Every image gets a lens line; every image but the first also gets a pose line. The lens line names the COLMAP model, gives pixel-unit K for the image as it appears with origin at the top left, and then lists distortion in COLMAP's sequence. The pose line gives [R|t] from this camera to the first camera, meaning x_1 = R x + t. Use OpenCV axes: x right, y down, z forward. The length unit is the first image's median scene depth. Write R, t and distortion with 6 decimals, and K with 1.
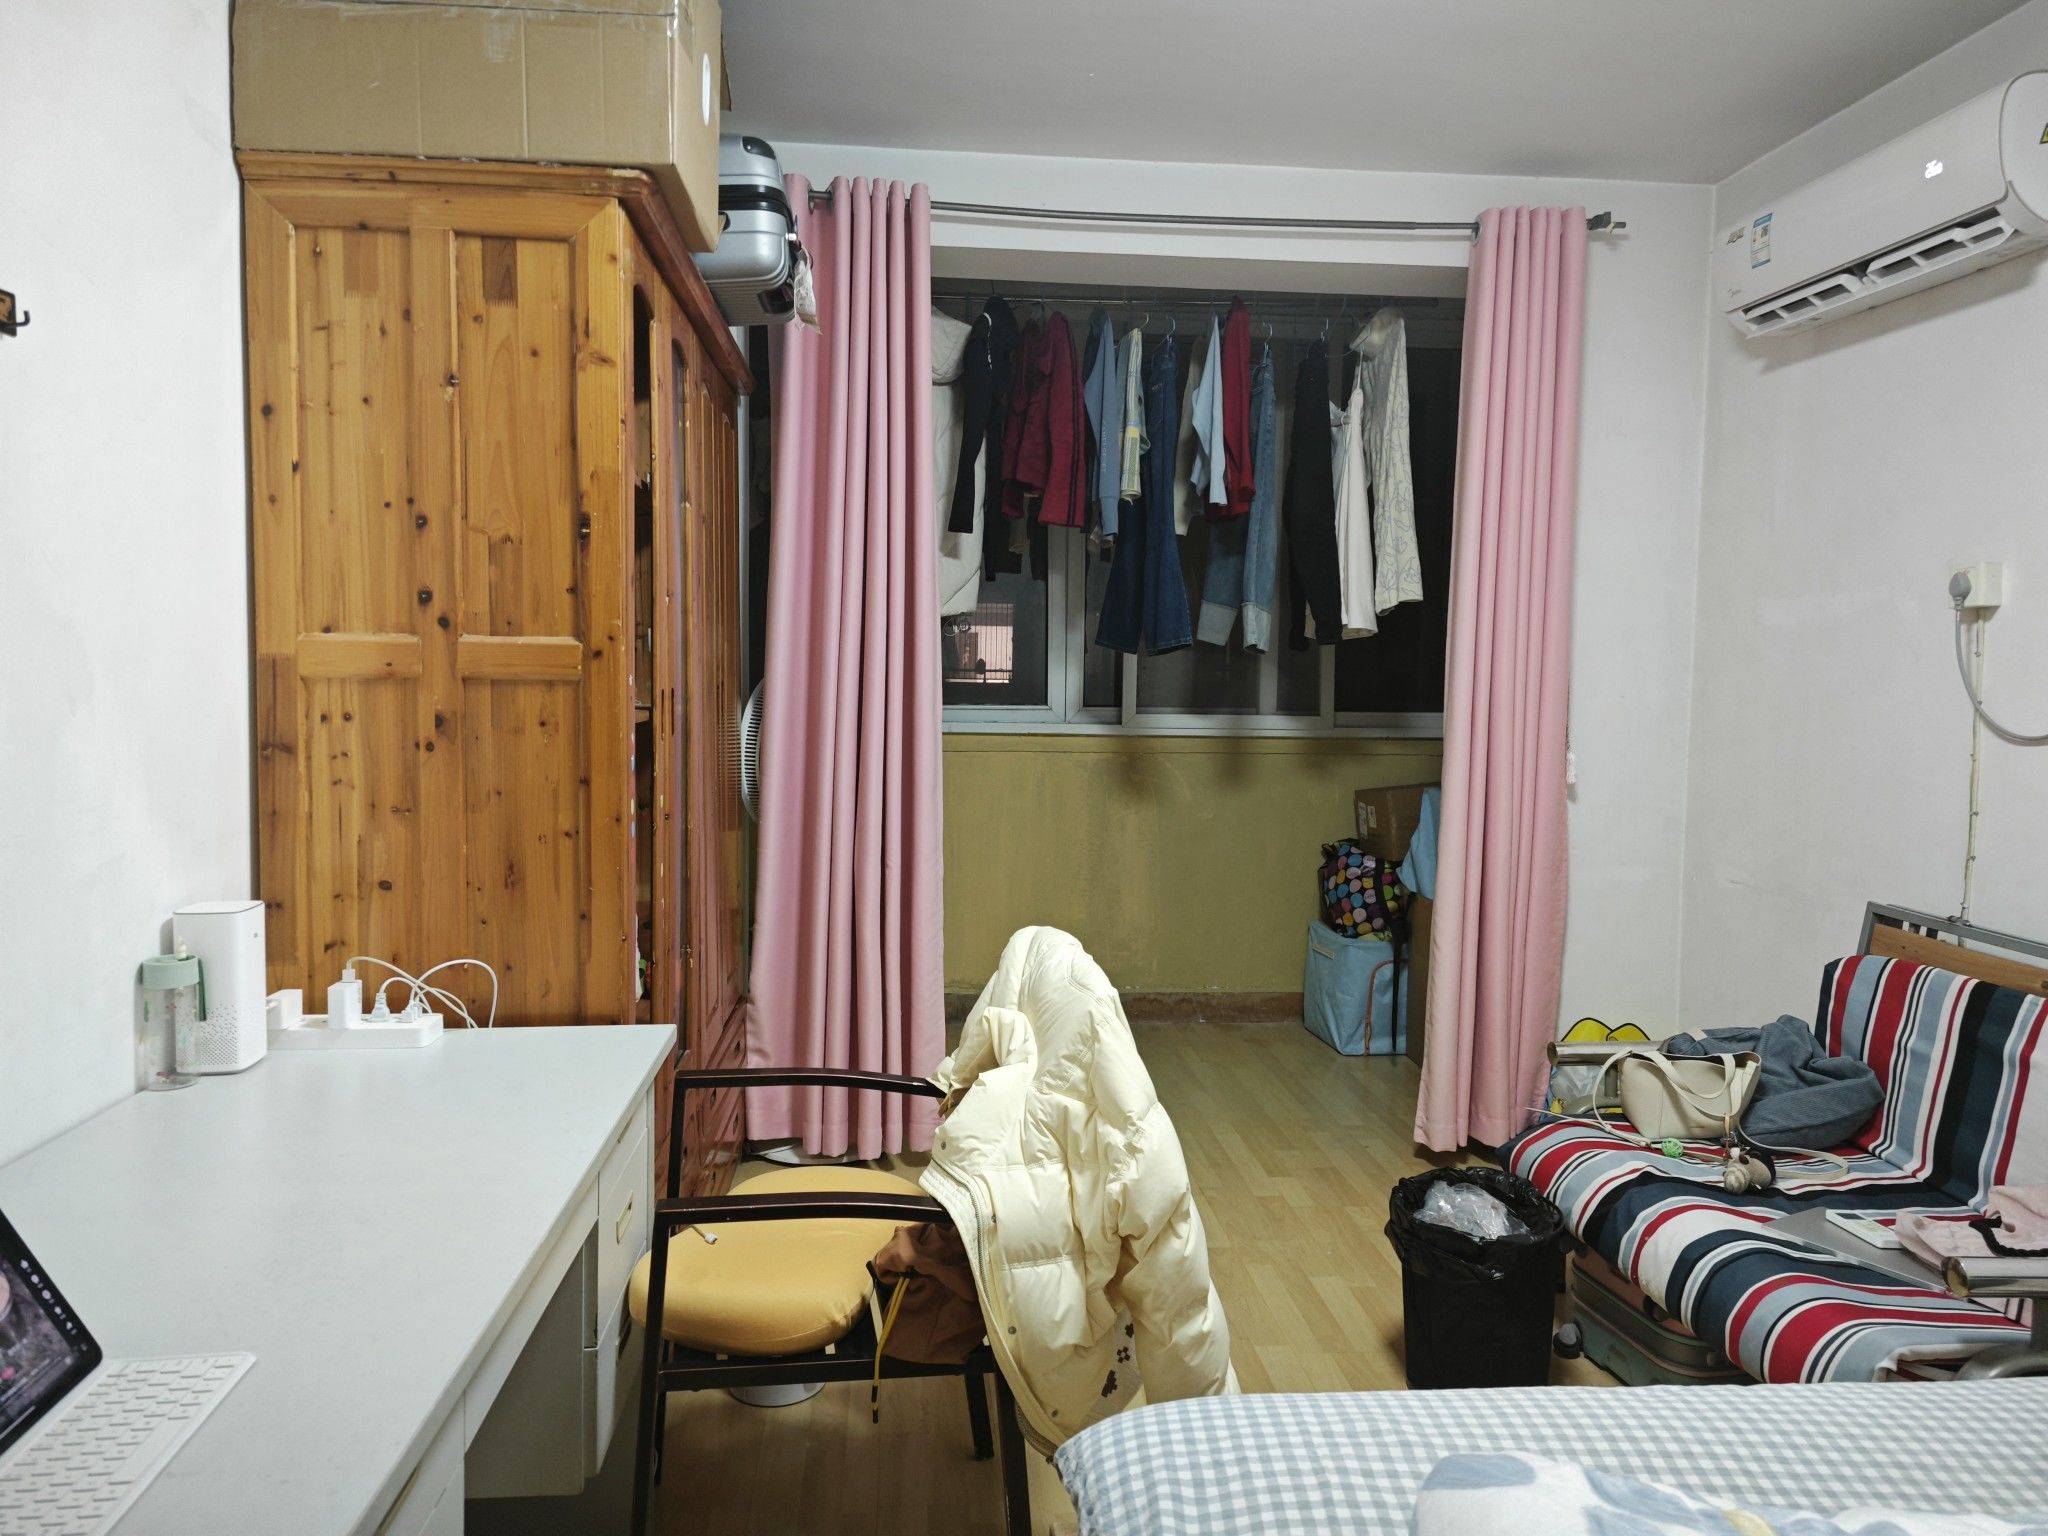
lens RADIAL K [[1388.0, 0, 972.2], [0, 1388.0, 742.1], [0, 0, 1]] dist [0.040507, -0.034749]
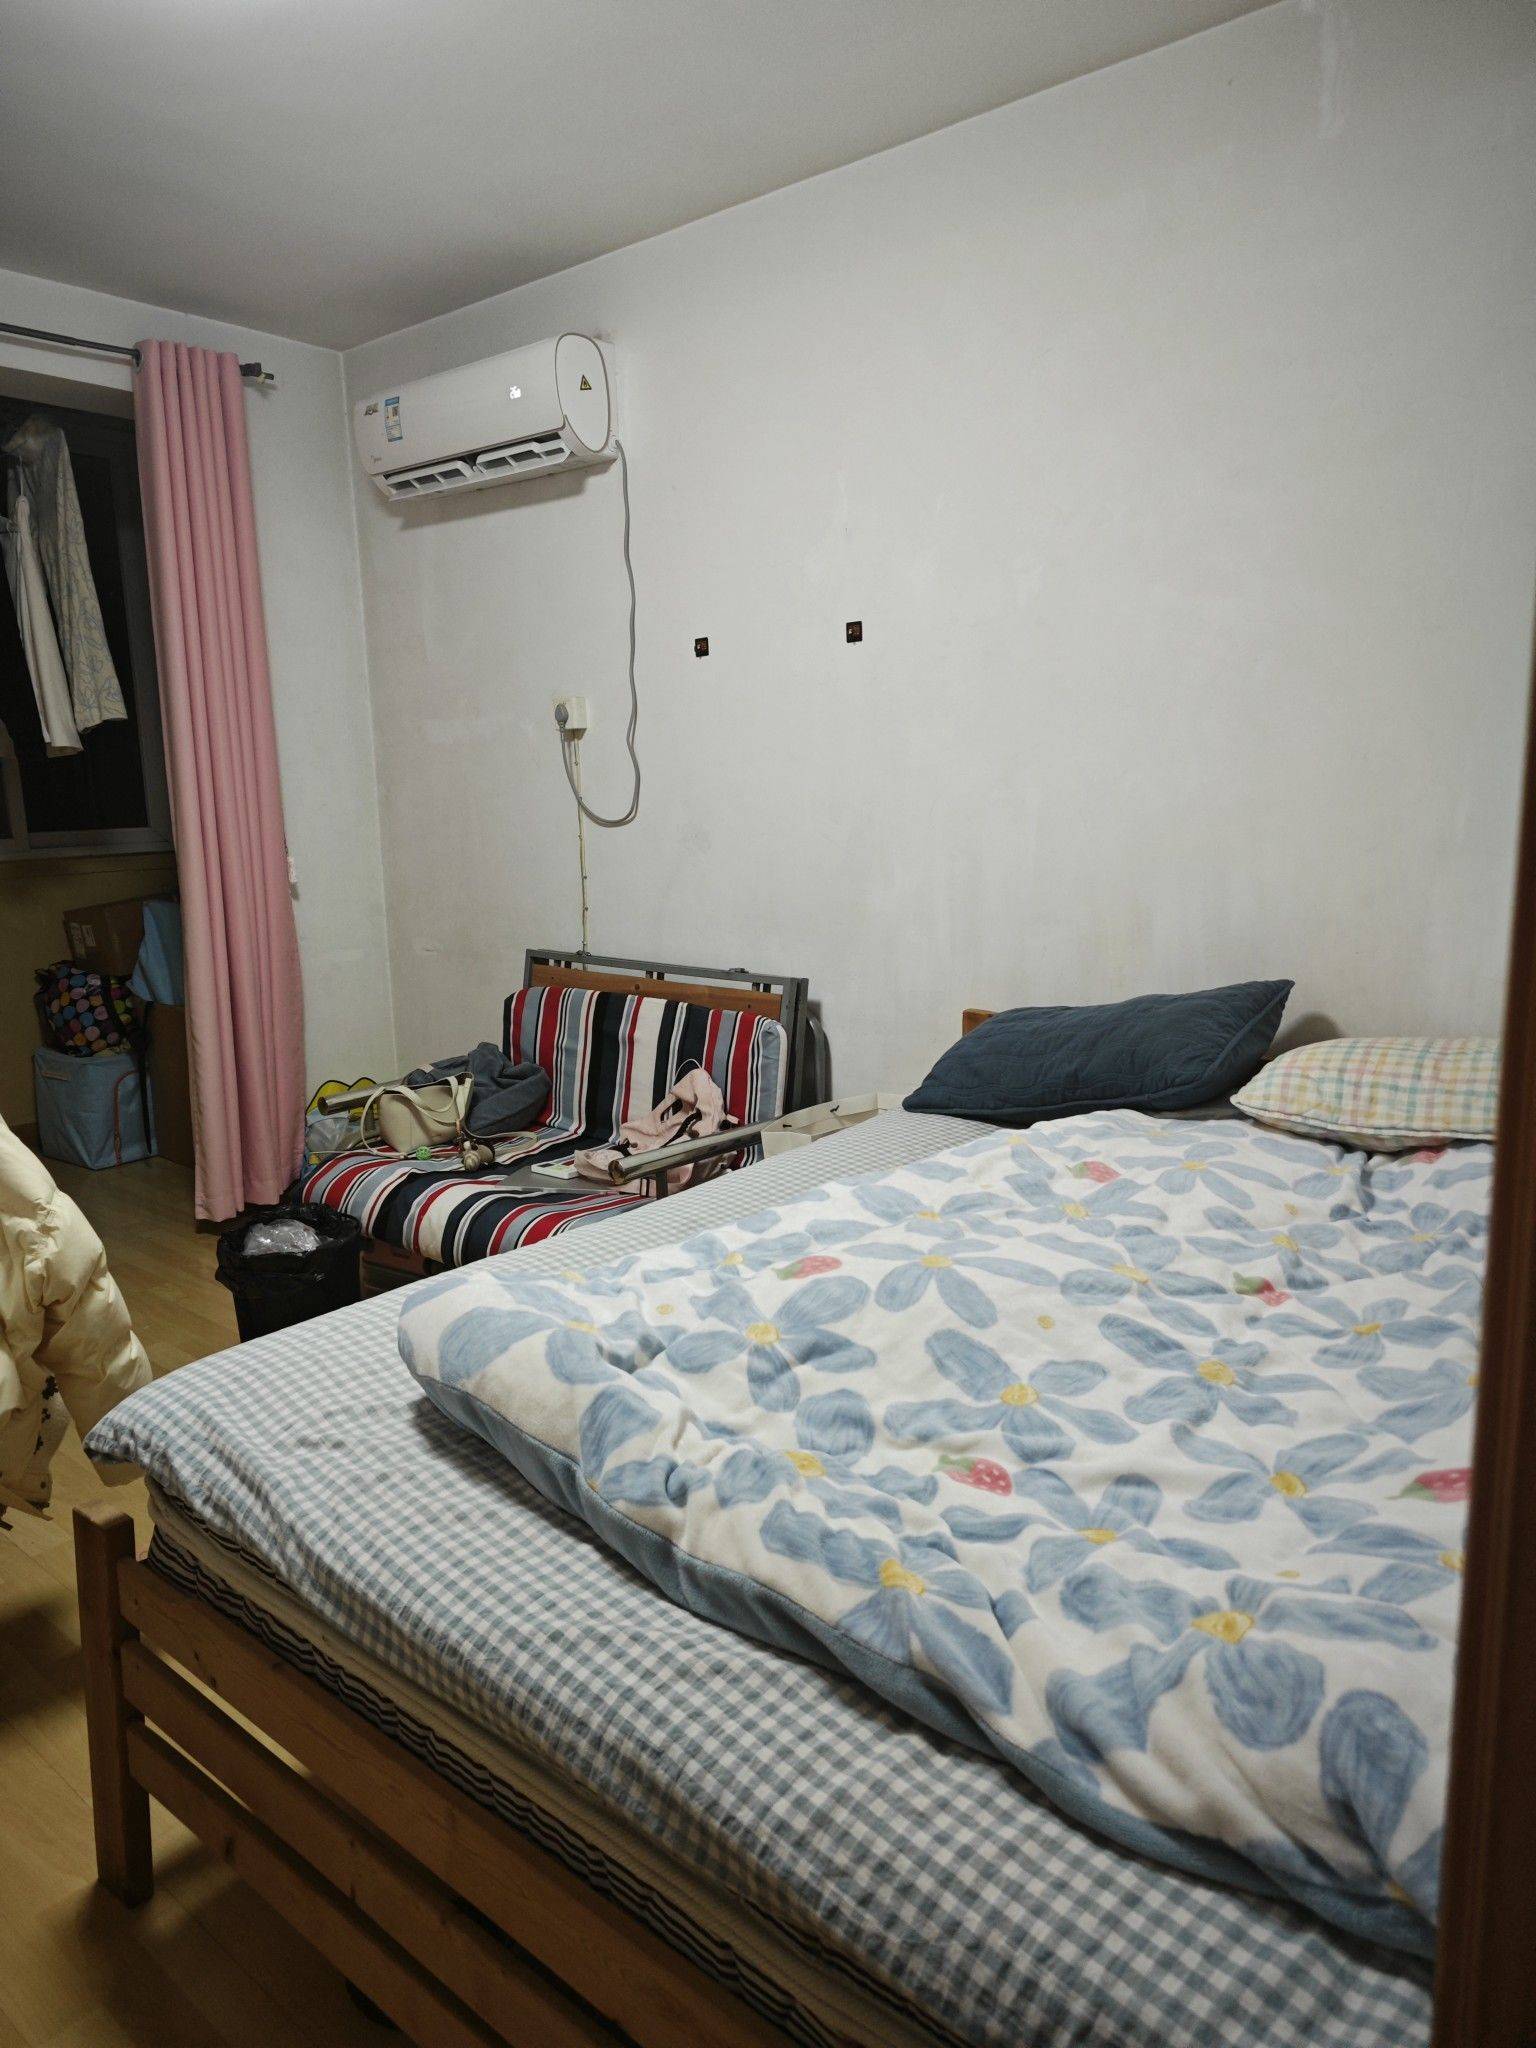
lens RADIAL K [[1388.0, 0, 772.6], [0, 1388.0, 1022.5], [0, 0, 1]] dist [0.040507, -0.034749]
pose [[0.706237, -0.156099, 0.690552, -0.139384], [0.071405, 0.986122, 0.149885, -0.001534], [-0.704366, -0.056546, 0.707582, -0.131140]]
